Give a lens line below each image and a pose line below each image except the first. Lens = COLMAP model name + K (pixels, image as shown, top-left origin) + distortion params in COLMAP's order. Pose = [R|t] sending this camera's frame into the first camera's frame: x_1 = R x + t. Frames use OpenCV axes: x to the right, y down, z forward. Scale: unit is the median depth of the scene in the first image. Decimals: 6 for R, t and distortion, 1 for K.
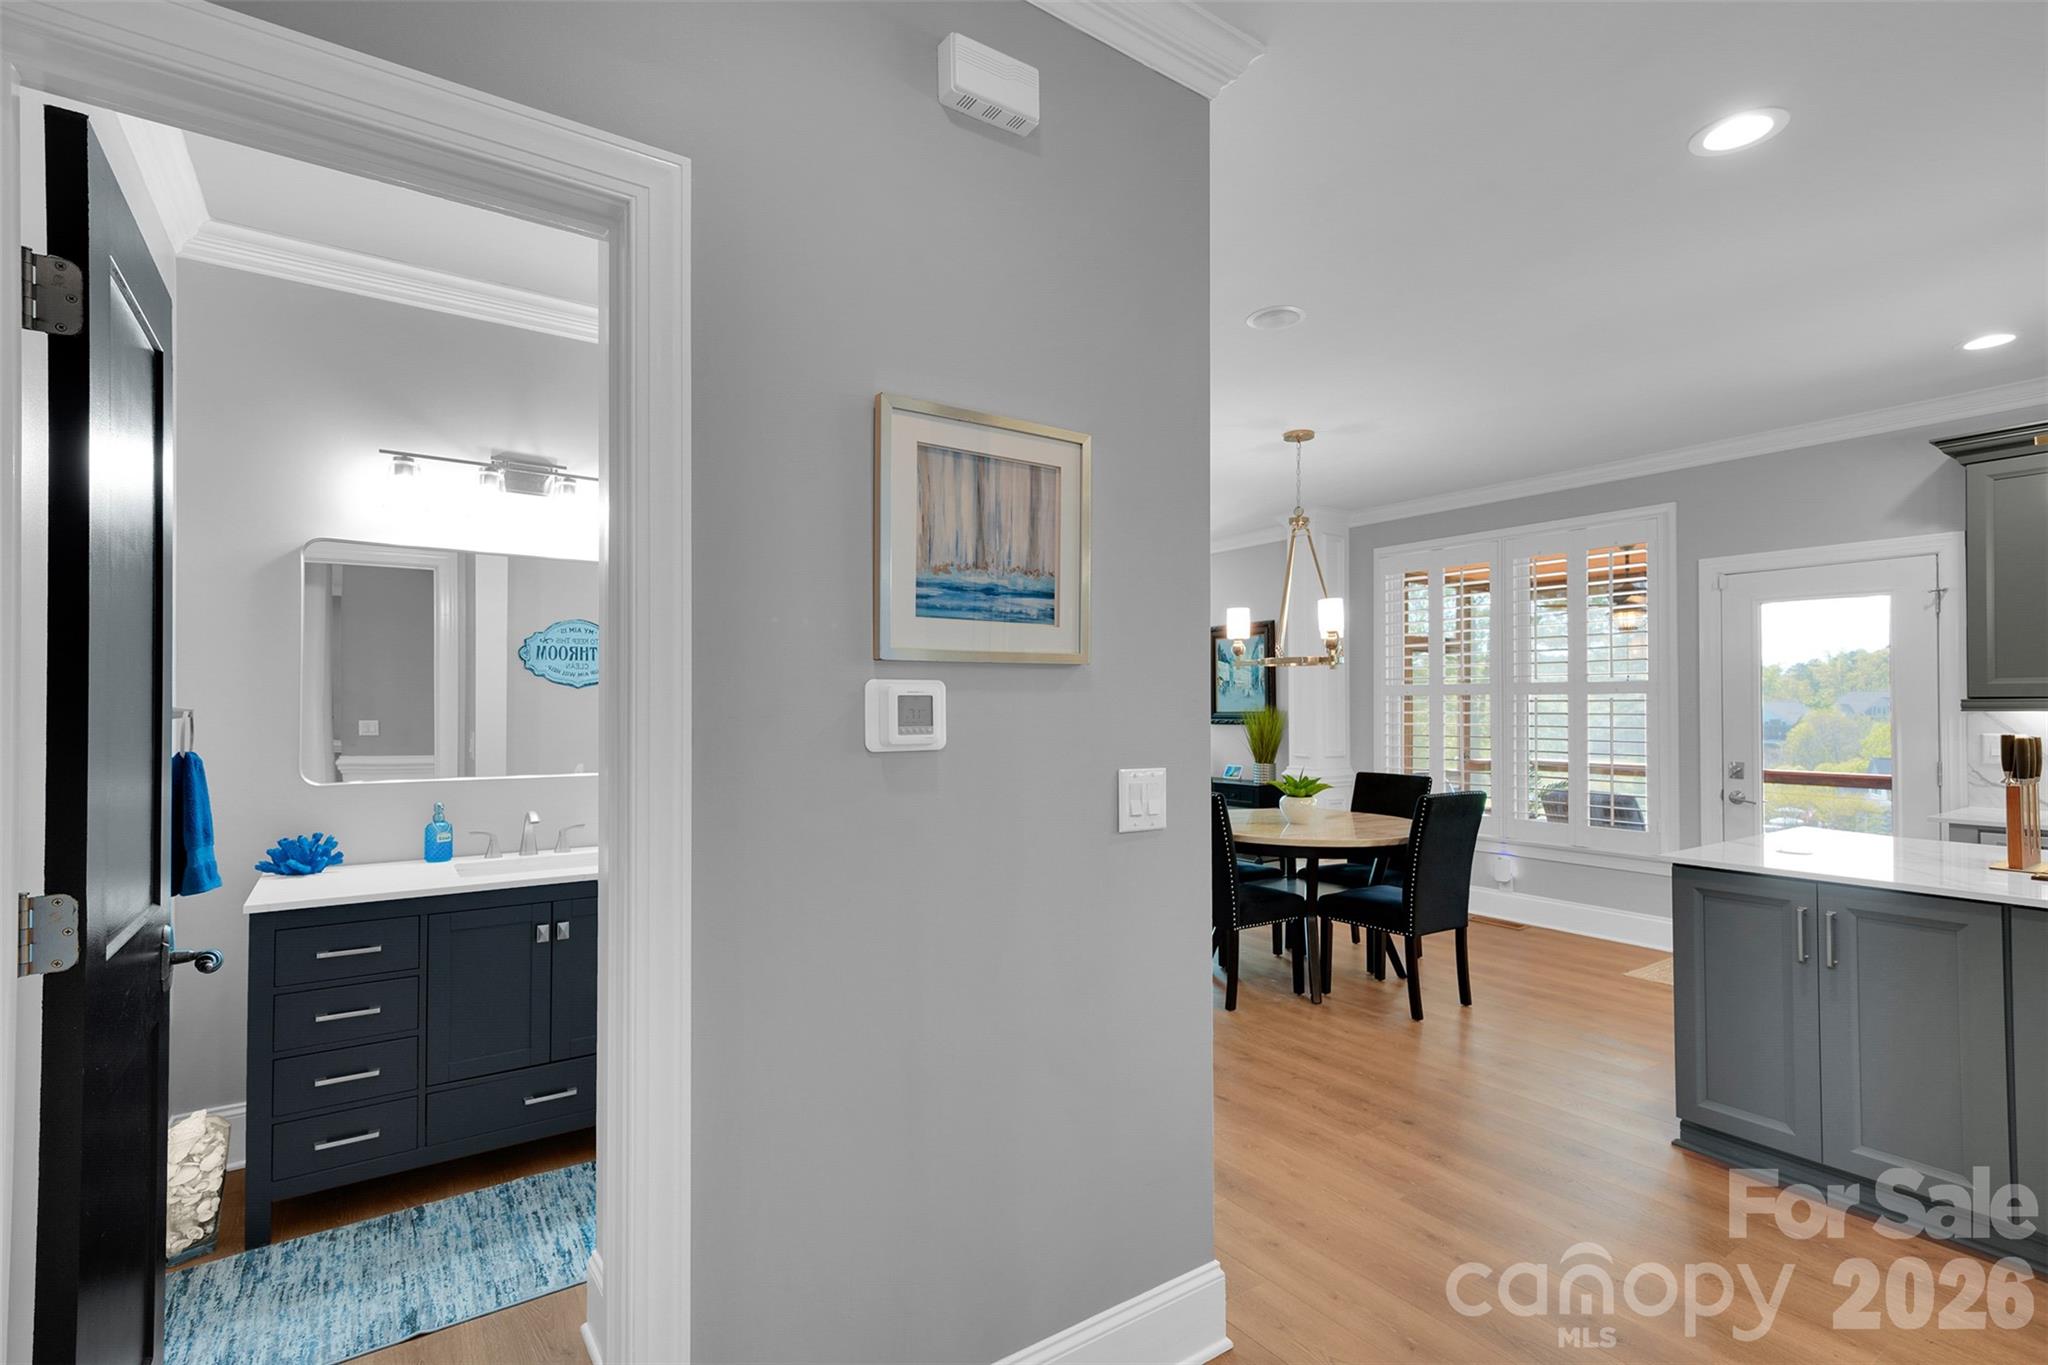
lens RADIAL K [[923.1, 0, 971.4], [0, 923.1, 698.4], [0, 0, 1]] dist [0.009083, -0.000831]
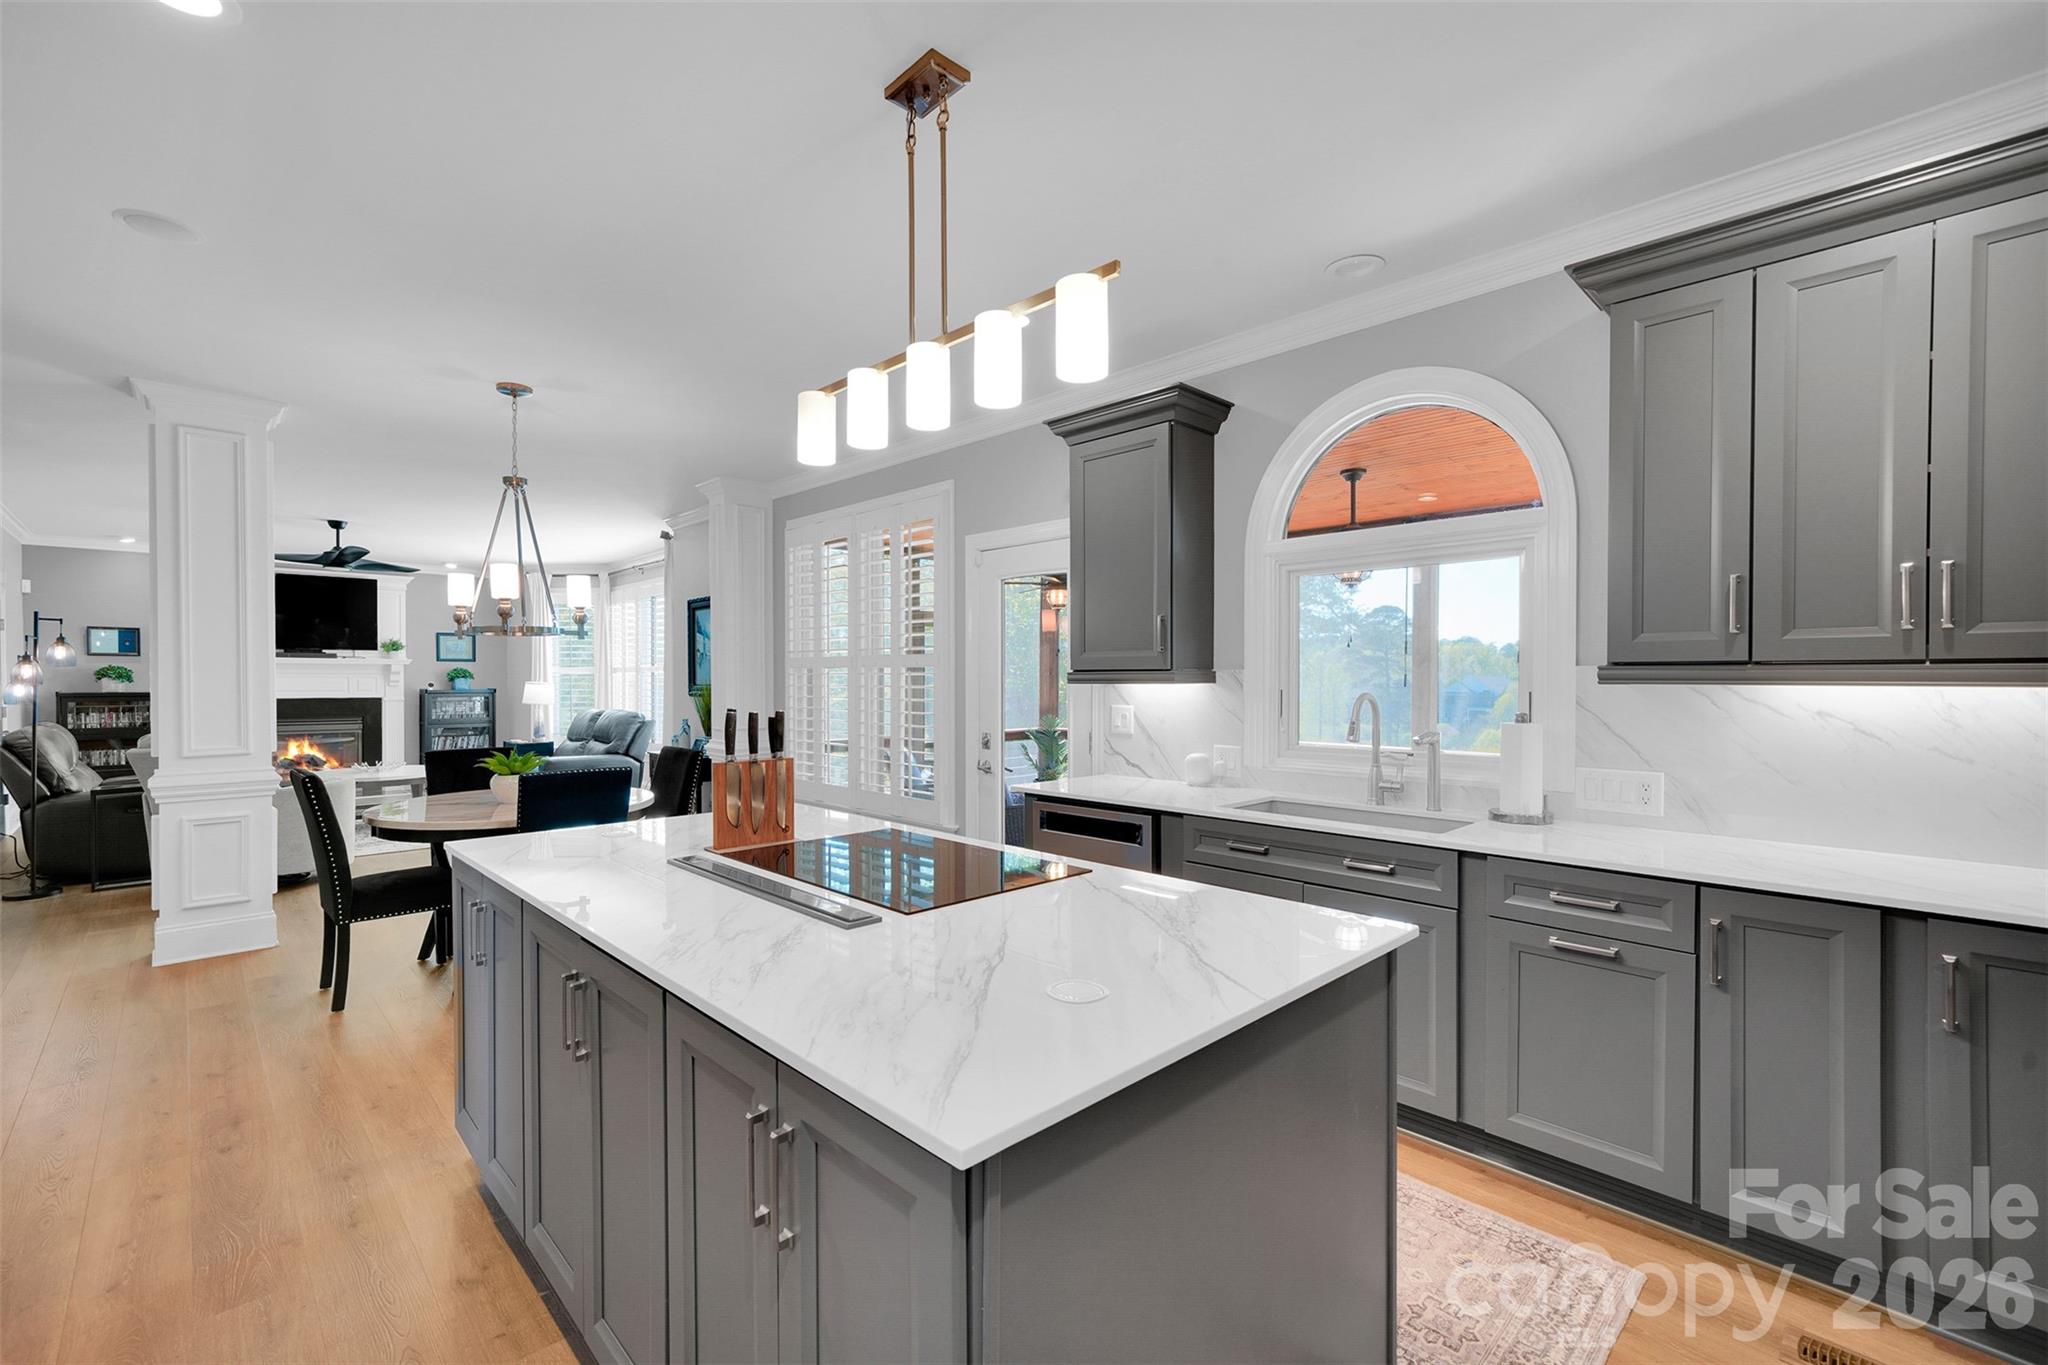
lens RADIAL K [[864.2, 0, 970.9], [0, 864.2, 691.0], [0, 0, 1]] dist [-0.001969, 0.002012]
pose [[0.987085, -0.001515, 0.160192, 0.629935], [-0.002143, 0.999741, 0.022662, -0.000032], [-0.160184, -0.022713, 0.986826, 0.052559]]
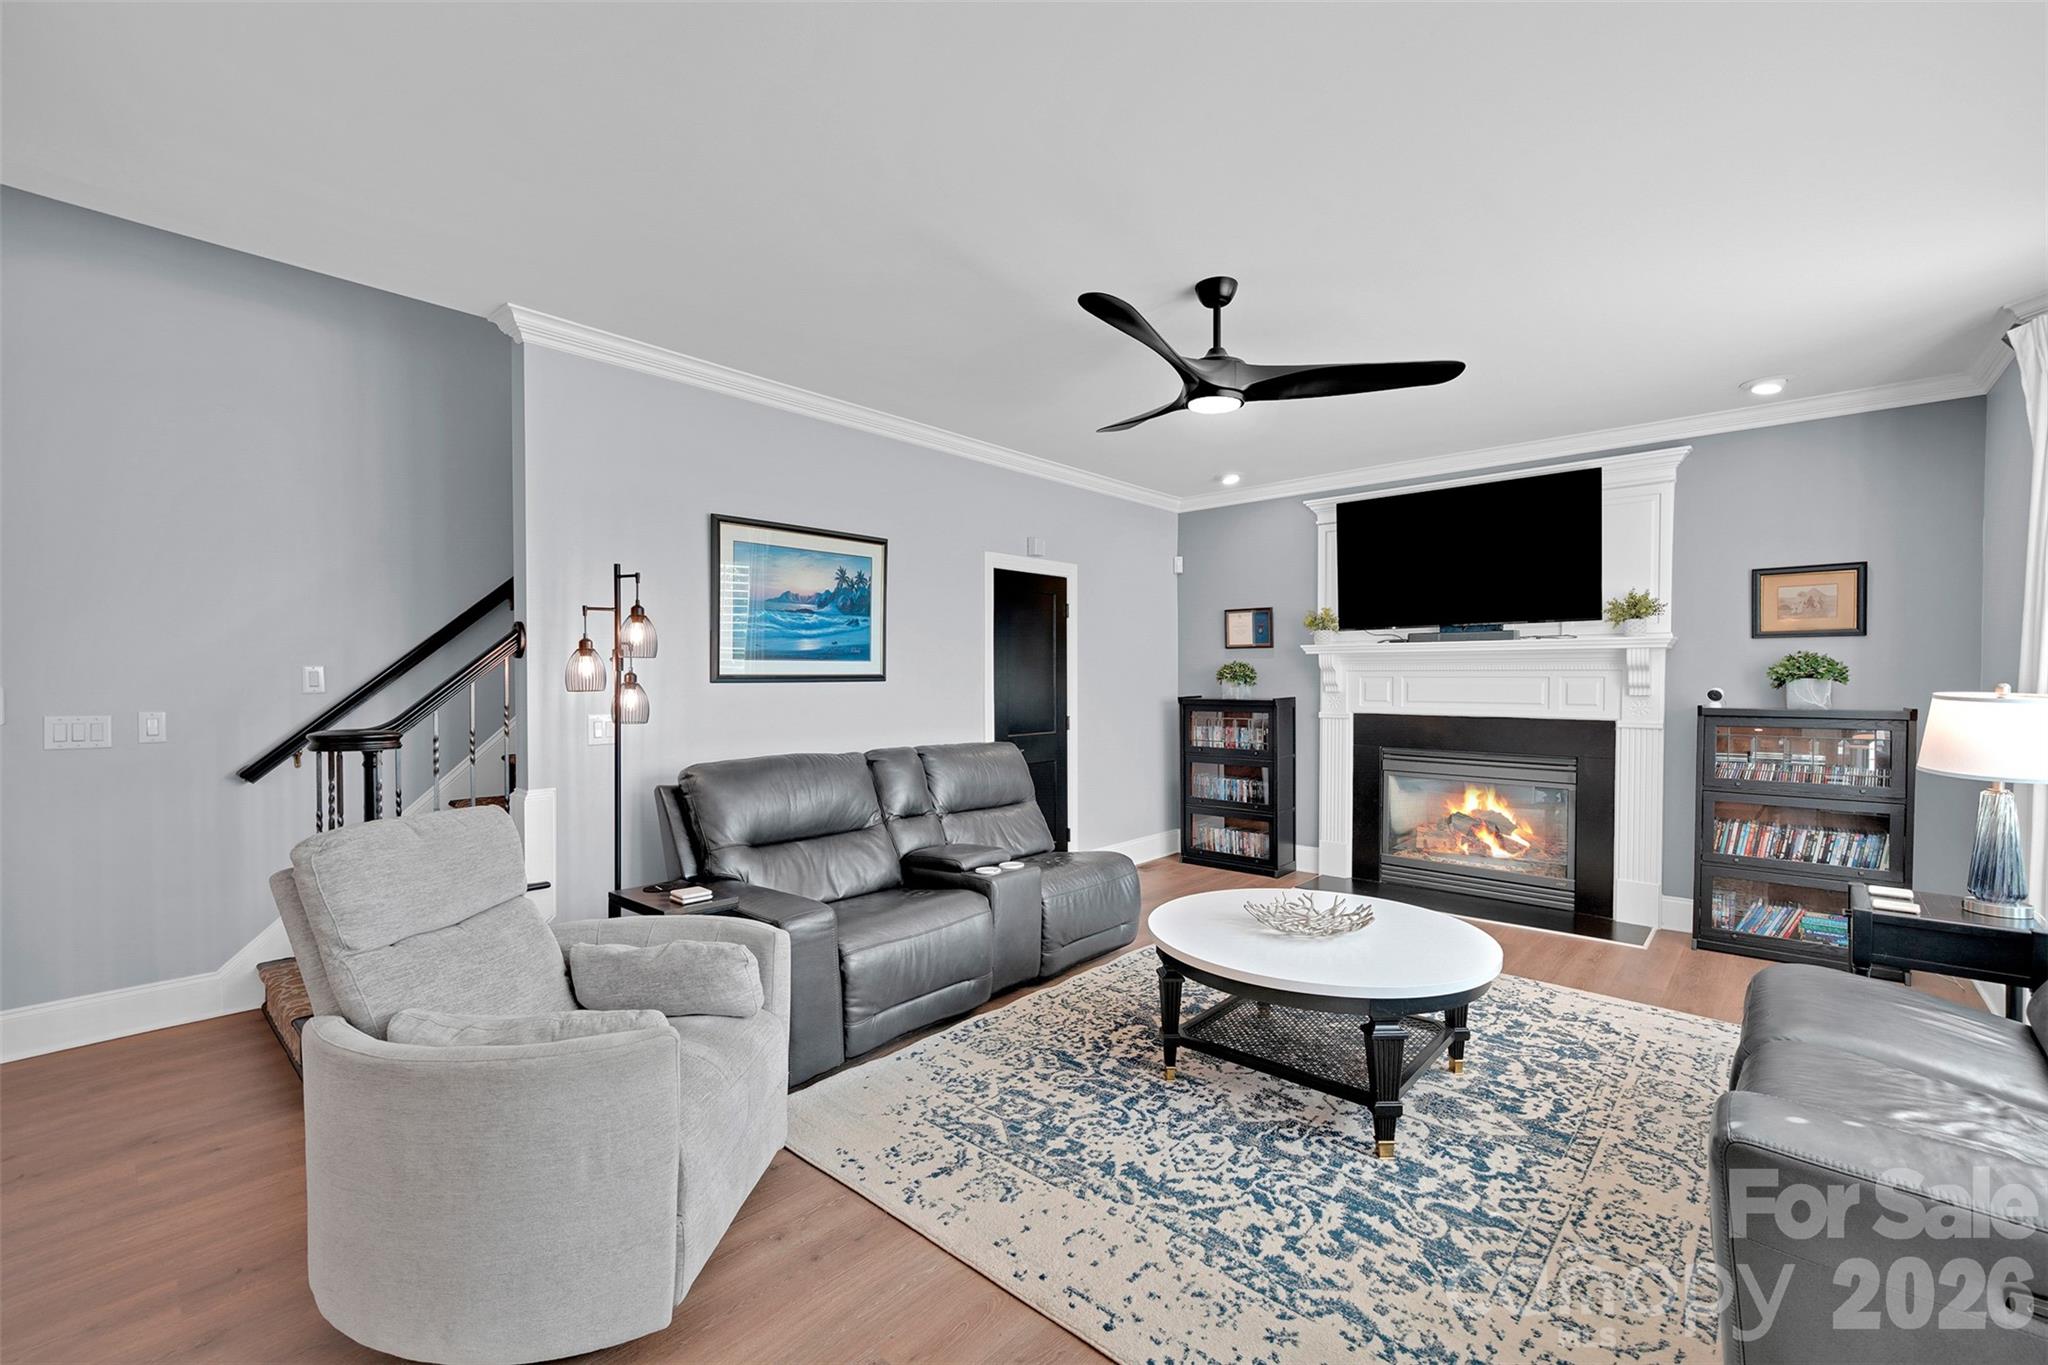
lens RADIAL K [[864.2, 0, 1040.3], [0, 864.2, 687.2], [0, 0, 1]] dist [-0.001969, 0.002012]
pose [[0.260181, 0.009057, -0.965517, 0.332219], [0.008002, 0.999901, 0.011536, 0.011834], [0.965527, -0.010727, 0.260083, 1.447750]]
